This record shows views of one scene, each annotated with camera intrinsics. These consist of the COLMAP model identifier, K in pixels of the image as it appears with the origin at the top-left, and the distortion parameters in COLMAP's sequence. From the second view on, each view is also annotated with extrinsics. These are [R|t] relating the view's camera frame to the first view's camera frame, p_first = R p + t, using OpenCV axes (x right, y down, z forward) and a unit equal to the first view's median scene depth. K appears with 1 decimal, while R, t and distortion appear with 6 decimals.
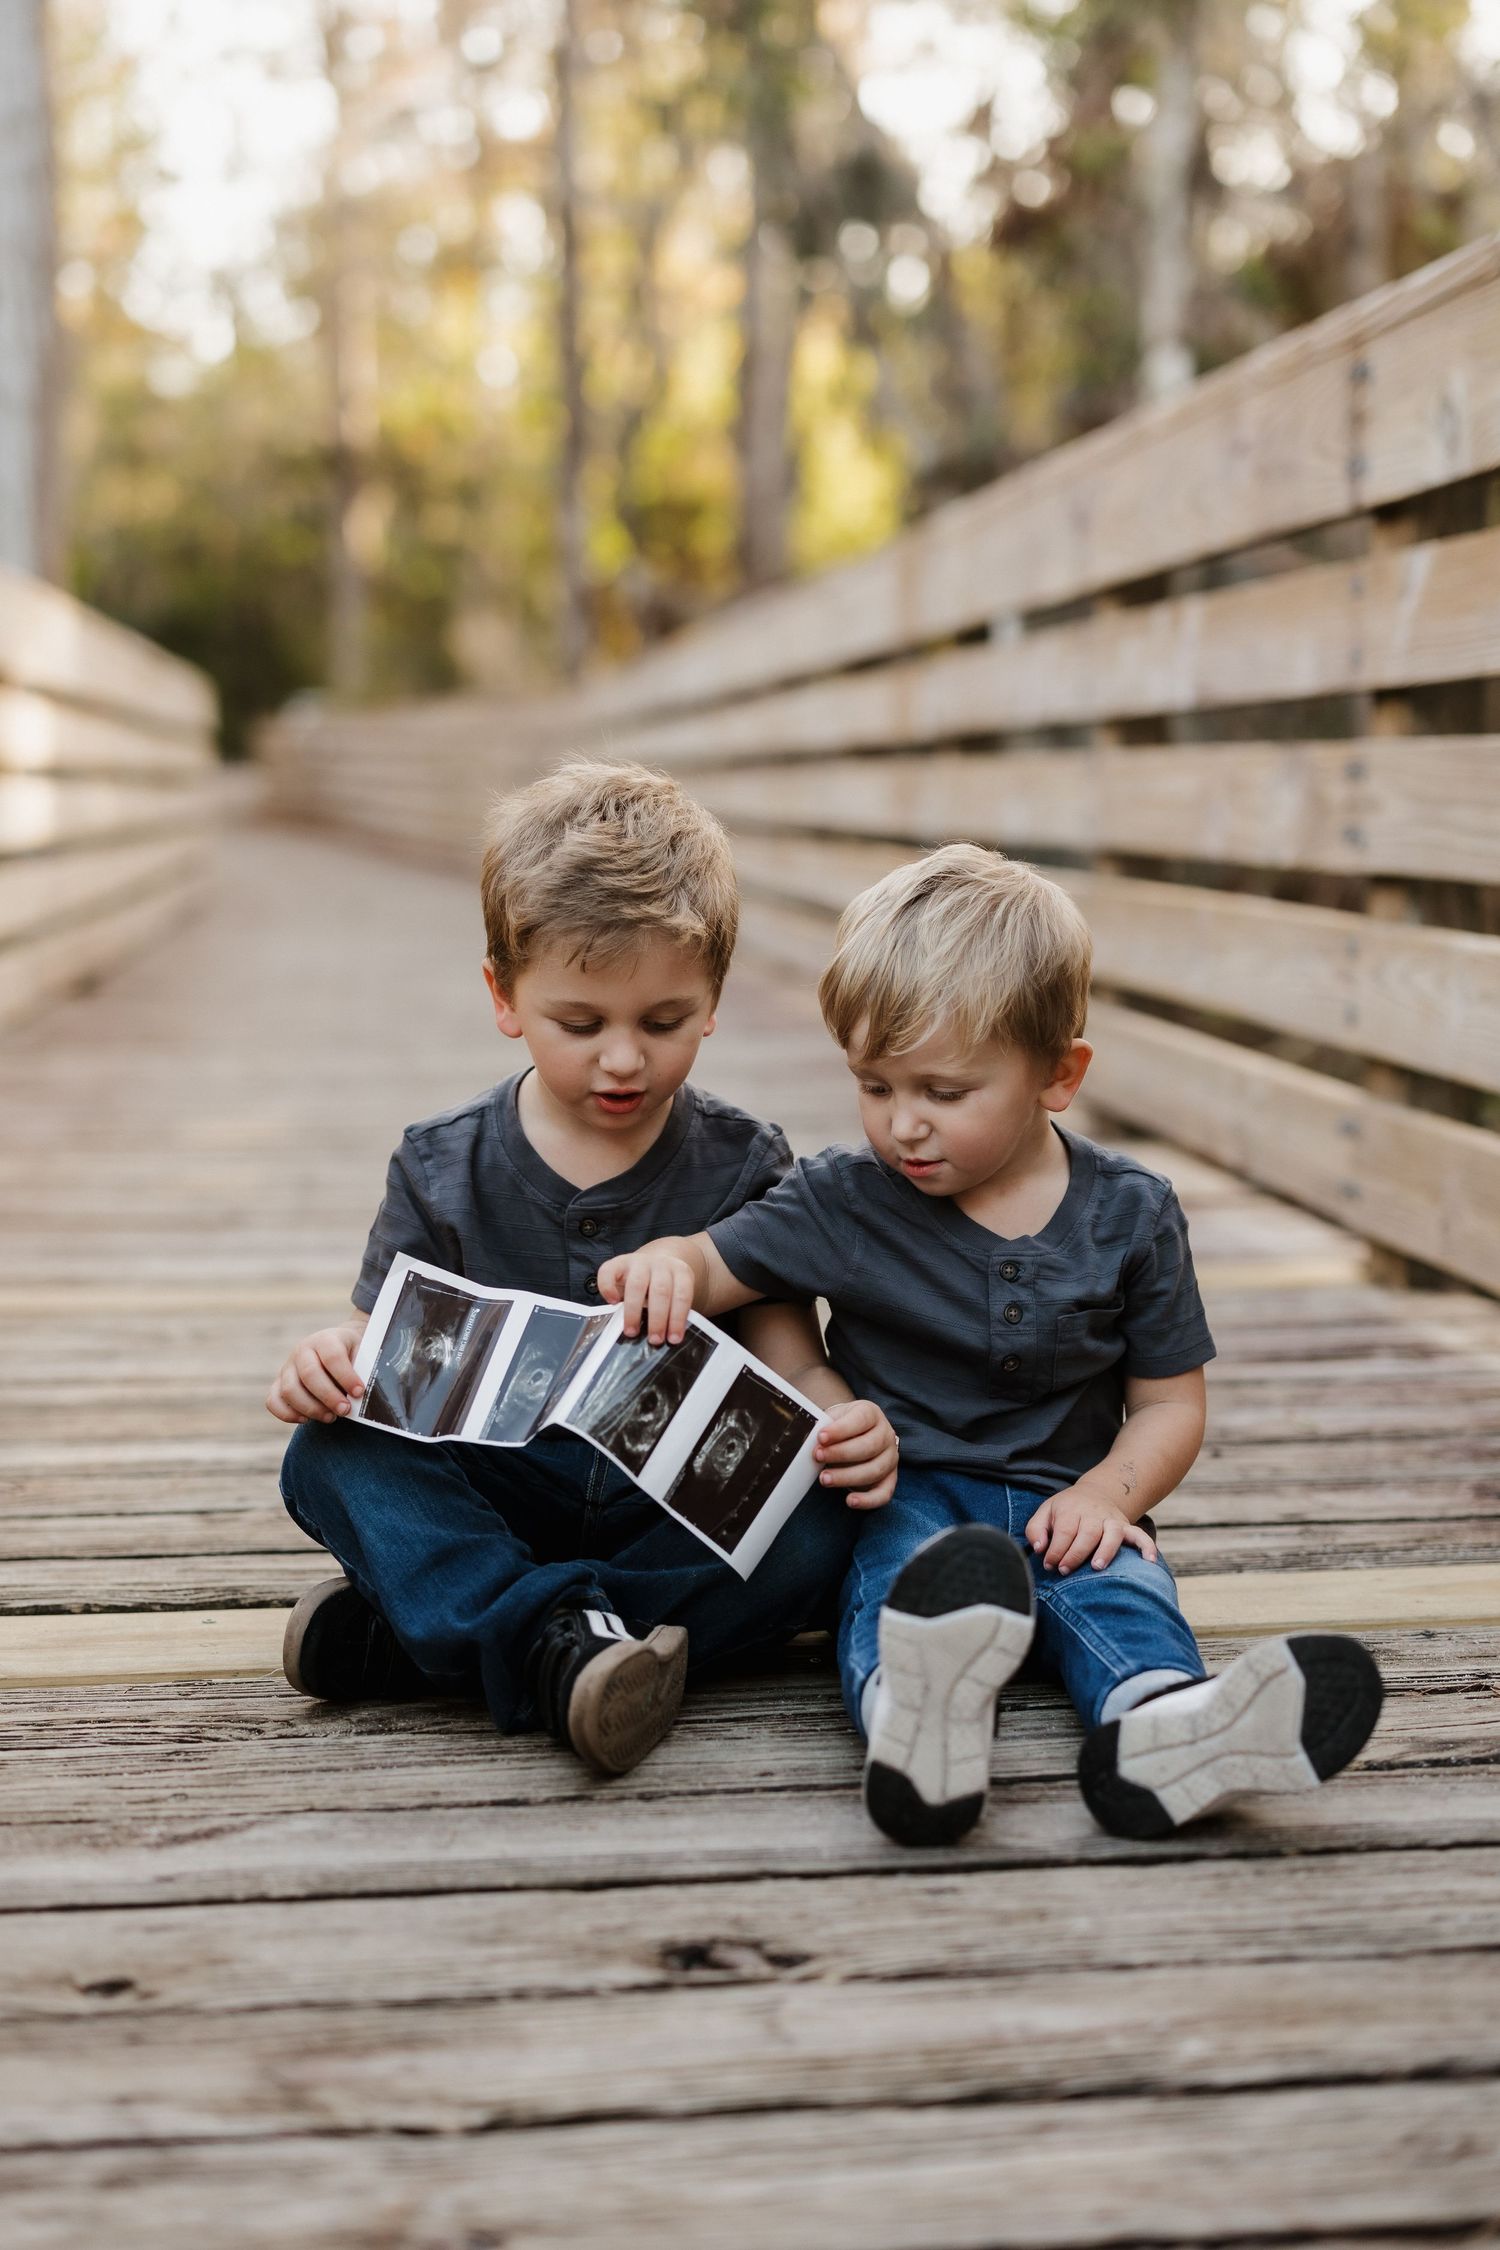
lens RADIAL K [[3180.9, 0, 750.0], [0, 3180.9, 1125.0], [0, 0, 1]] dist [-0.008575, 0.002795]
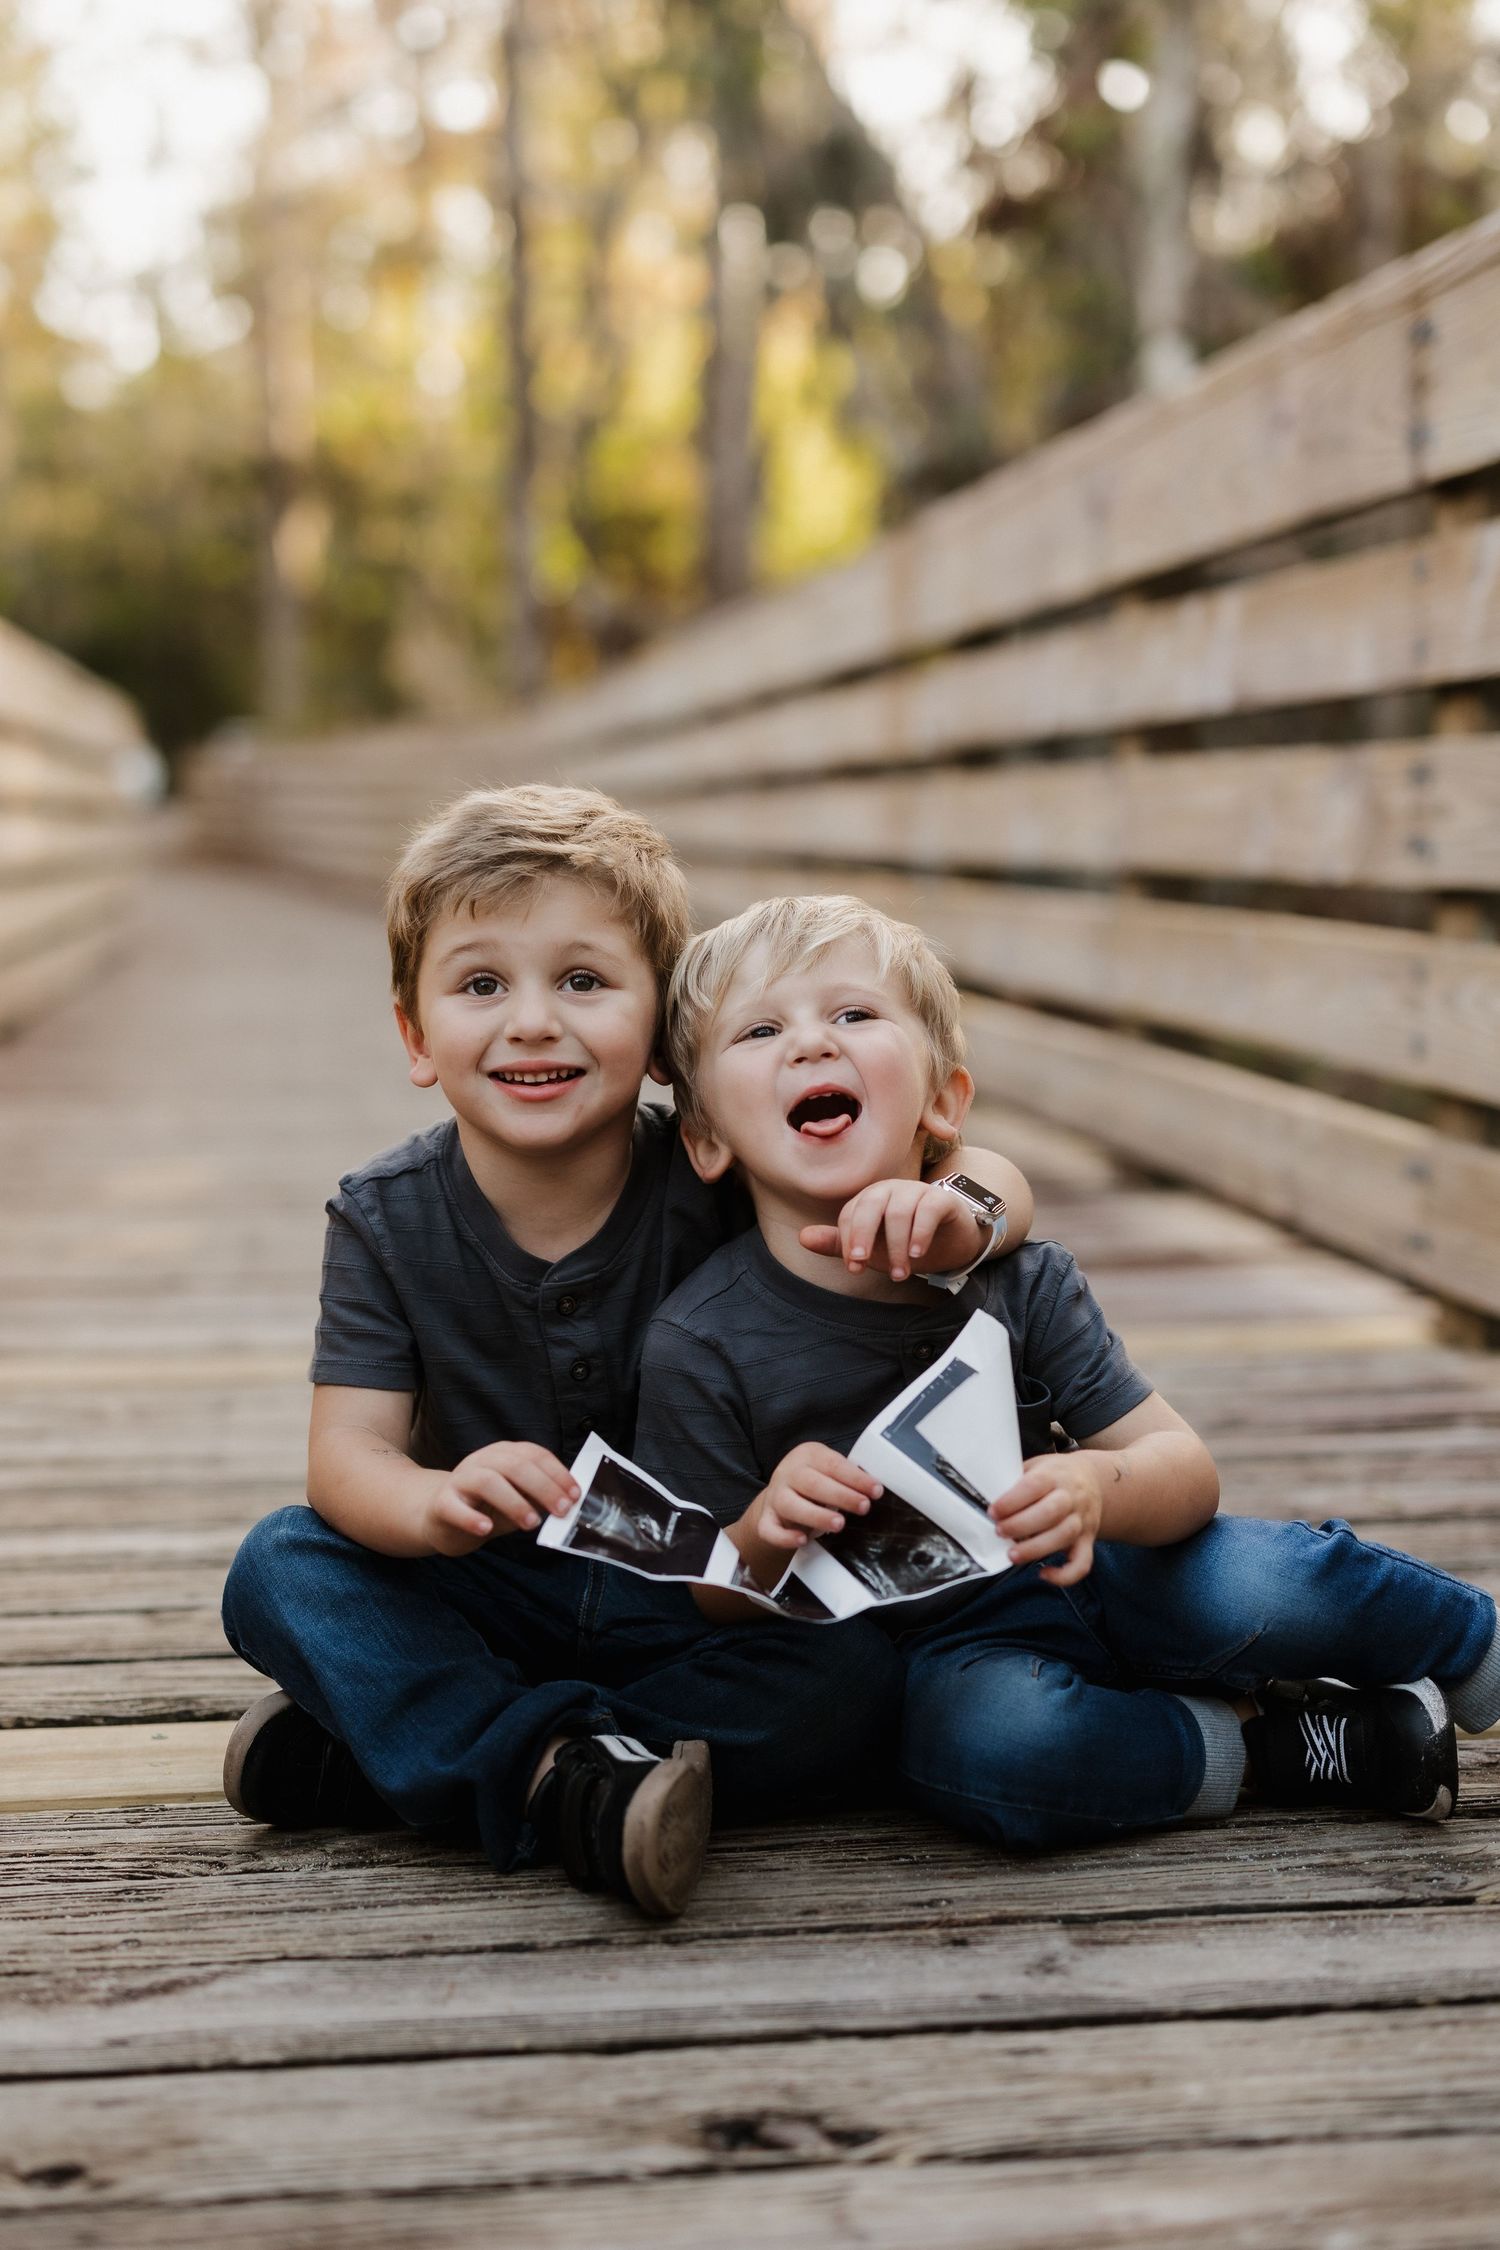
lens RADIAL K [[3232.1, 0, 649.9], [0, 3232.1, 1124.1], [0, 0, 1]] dist [0.006085, -0.053589]
pose [[0.999973, -0.007063, -0.001960, -0.029626], [0.007013, 0.999674, -0.024561, 0.009538], [0.002133, 0.024547, 0.999696, 0.098125]]
